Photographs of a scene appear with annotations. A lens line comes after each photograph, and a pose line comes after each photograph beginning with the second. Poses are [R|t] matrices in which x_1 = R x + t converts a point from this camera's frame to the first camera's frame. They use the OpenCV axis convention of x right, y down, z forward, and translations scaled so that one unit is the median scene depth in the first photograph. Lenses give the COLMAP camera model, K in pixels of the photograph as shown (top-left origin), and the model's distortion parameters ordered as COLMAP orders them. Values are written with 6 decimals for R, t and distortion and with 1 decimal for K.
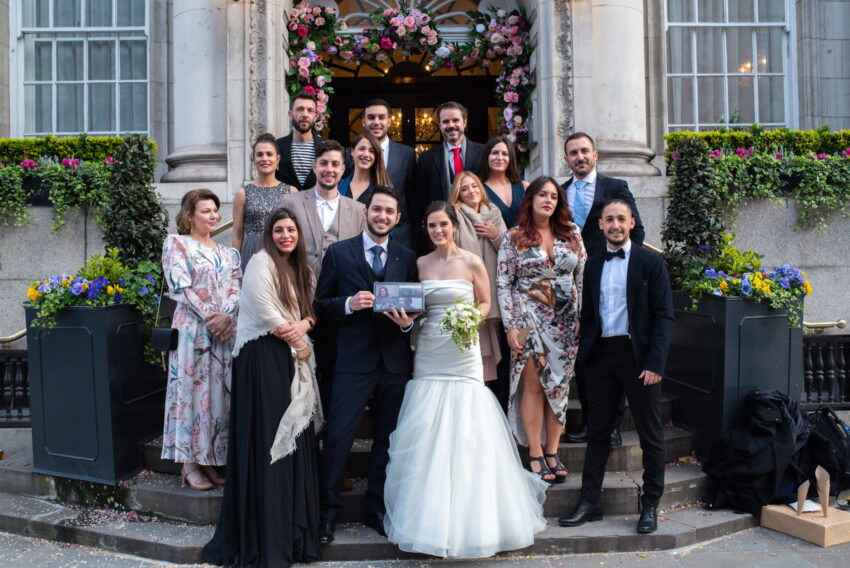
lens RADIAL K [[1221.4, 0, 425.2], [0, 1221.4, 346.9], [0, 0, 1]] dist [-0.038878, -0.099854]
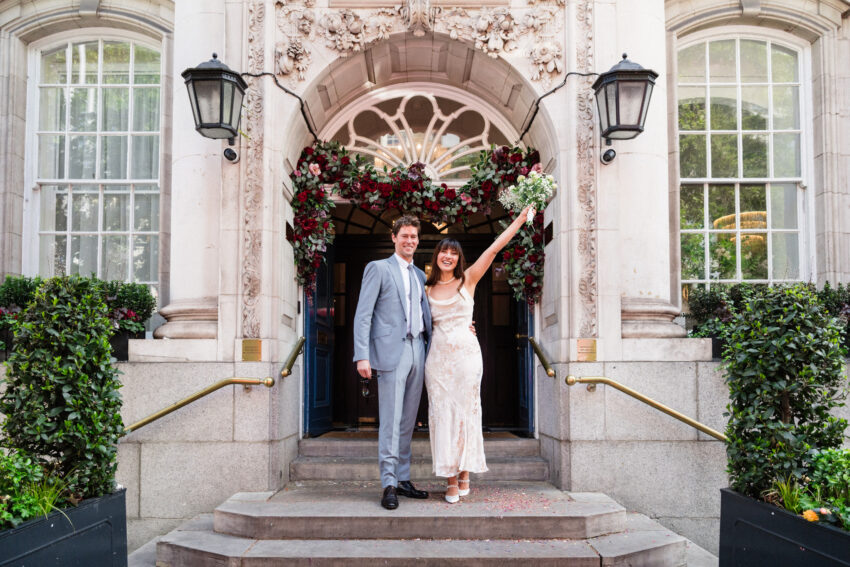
lens RADIAL K [[525.0, 0, 406.3], [0, 525.0, 306.8], [0, 0, 1]] dist [0.002721, -0.000010]
pose [[0.998474, 0.013230, -0.053612, 0.000872], [-0.018951, 0.994008, -0.107654, -0.117022], [0.051866, 0.108506, 0.992742, 0.597656]]
